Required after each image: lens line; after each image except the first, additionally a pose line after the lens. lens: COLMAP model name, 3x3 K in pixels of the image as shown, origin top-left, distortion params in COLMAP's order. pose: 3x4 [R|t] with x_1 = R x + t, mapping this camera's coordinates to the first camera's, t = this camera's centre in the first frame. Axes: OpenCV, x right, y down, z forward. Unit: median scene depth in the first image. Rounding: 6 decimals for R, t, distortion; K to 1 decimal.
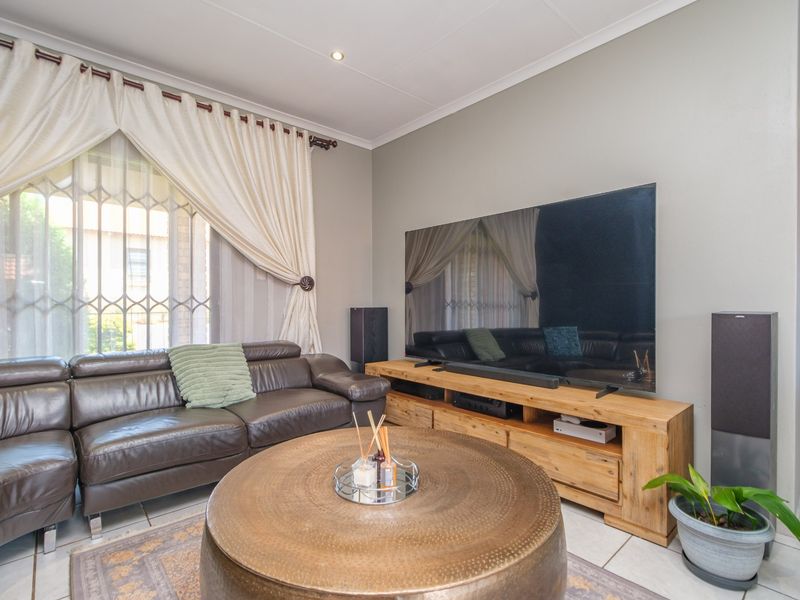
lens RADIAL K [[400.9, 0, 402.1], [0, 400.9, 305.6], [0, 0, 1]] dist [0.003729, 0.000976]
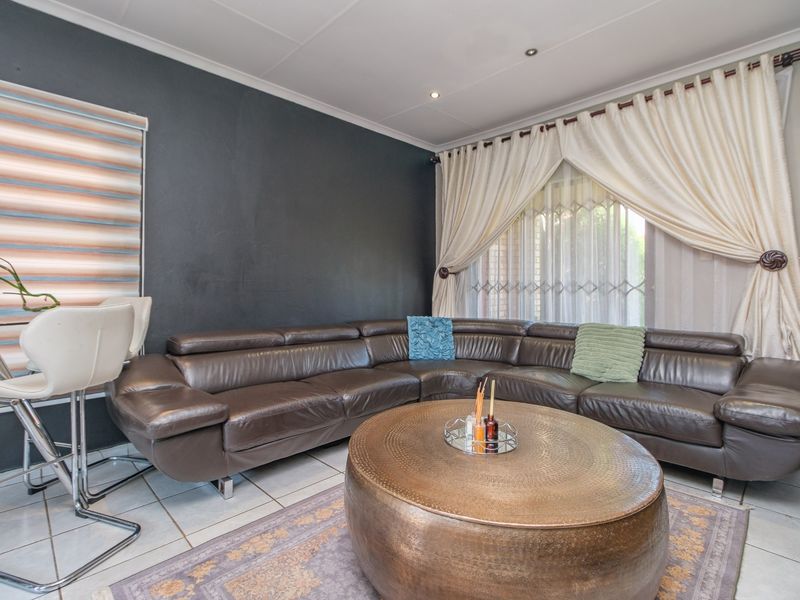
lens RADIAL K [[389.8, 0, 400.2], [0, 389.8, 284.1], [0, 0, 1]] dist [-0.004289, -0.001011]
pose [[0.049401, -0.008421, -0.998744, 0.519382], [-0.010782, 0.999902, -0.008964, 0.001566], [0.998721, 0.011212, 0.049305, 0.352795]]
